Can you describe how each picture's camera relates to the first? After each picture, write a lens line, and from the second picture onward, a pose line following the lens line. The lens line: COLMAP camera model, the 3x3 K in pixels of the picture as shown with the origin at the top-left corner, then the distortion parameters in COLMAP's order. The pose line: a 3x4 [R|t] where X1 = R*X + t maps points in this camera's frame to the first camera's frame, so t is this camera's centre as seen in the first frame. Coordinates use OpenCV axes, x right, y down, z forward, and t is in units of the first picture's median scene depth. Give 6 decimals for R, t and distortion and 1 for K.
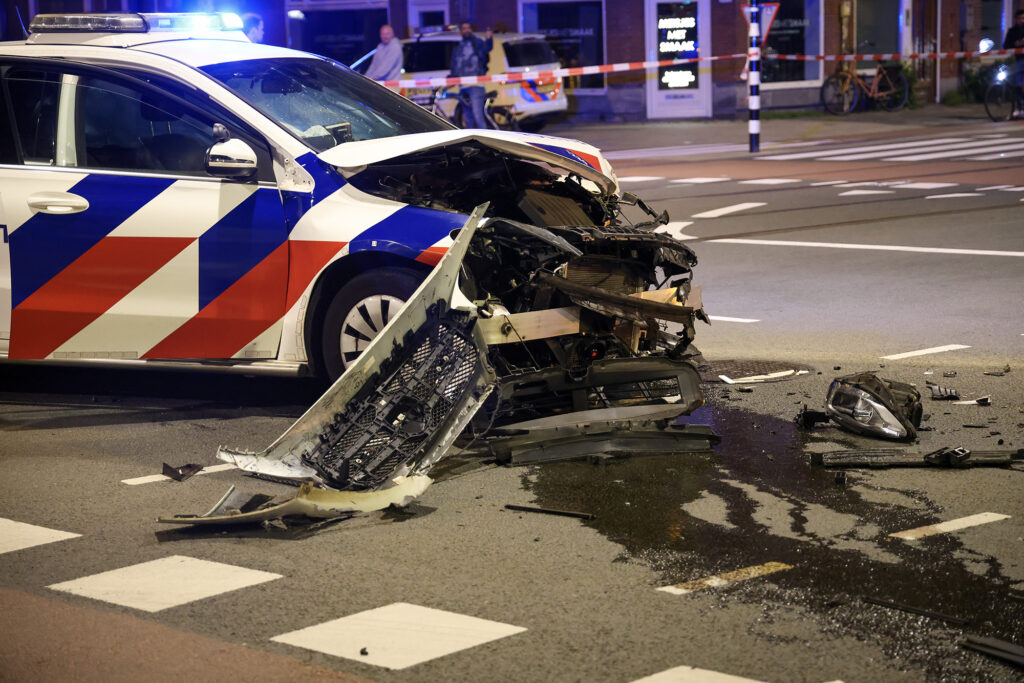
lens RADIAL K [[2448.9, 0, 518.2], [0, 2448.9, 343.8], [0, 0, 1]] dist [0.474389, 0.000000]
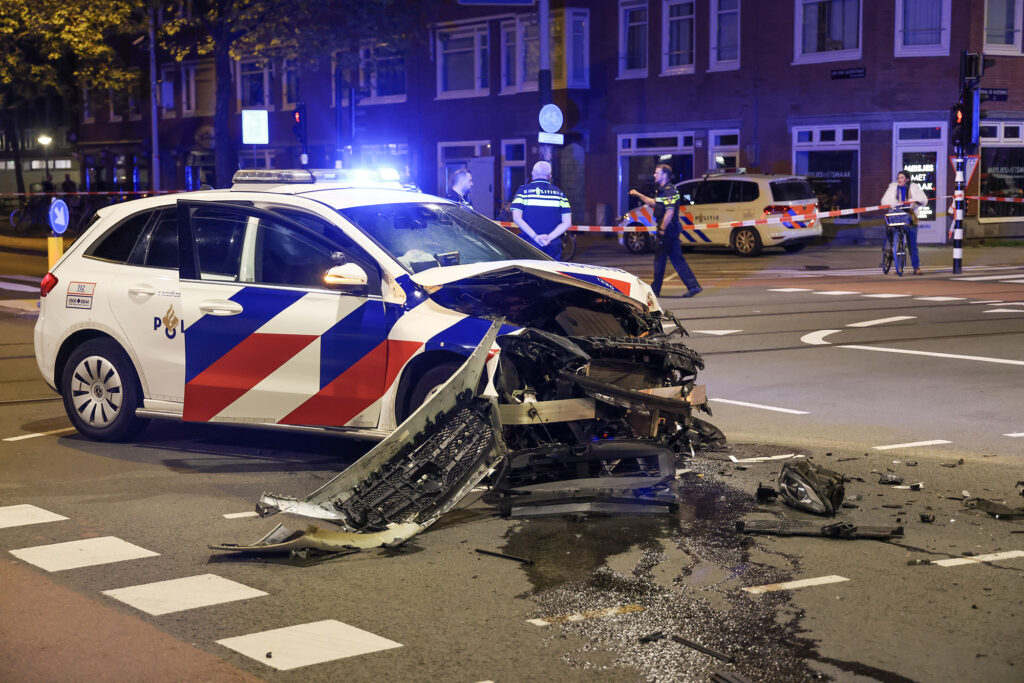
lens RADIAL K [[1914.5, 0, 507.0], [0, 1914.5, 341.4], [0, 0, 1]] dist [0.299214, 0.000000]
pose [[0.982362, 0.034950, -0.183696, 0.162965], [-0.041308, 0.998668, -0.030901, -0.011700], [0.182371, 0.037944, 0.982497, -0.008958]]
